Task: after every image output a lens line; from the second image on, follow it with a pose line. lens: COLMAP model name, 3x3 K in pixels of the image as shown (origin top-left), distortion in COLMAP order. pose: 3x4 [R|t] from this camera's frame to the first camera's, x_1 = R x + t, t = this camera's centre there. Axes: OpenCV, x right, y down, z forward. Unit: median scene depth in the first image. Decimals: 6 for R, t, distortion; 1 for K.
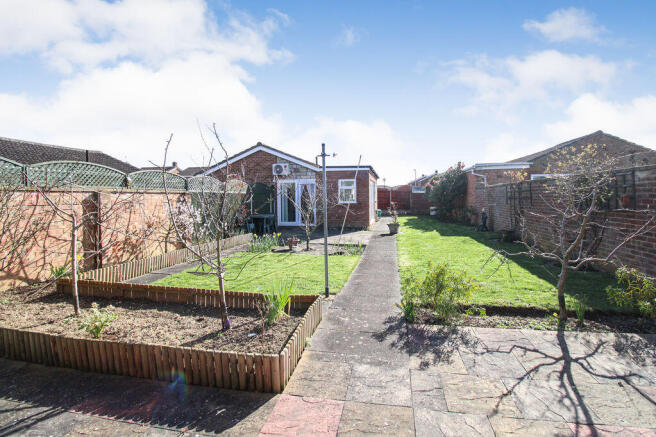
lens RADIAL K [[347.1, 0, 328.0], [0, 347.1, 218.5], [0, 0, 1]] dist [-0.006497, -0.017872]
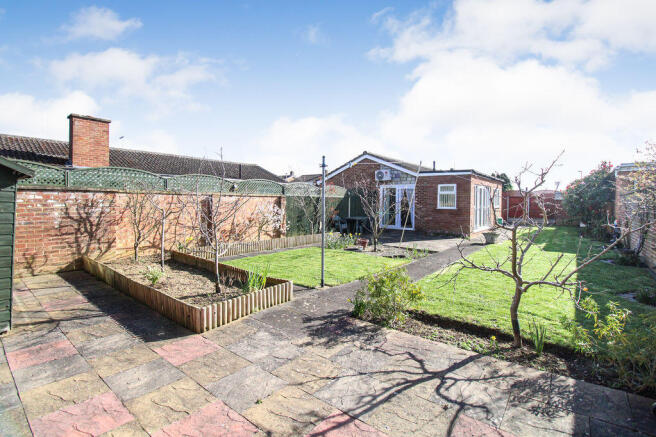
lens RADIAL K [[347.1, 0, 328.0], [0, 347.1, 218.5], [0, 0, 1]] dist [-0.006497, -0.017872]
pose [[0.857215, 0.043675, -0.513103, 0.580369], [-0.049407, 0.998776, 0.002475, -0.007649], [0.512583, 0.023229, 0.858323, 0.006316]]
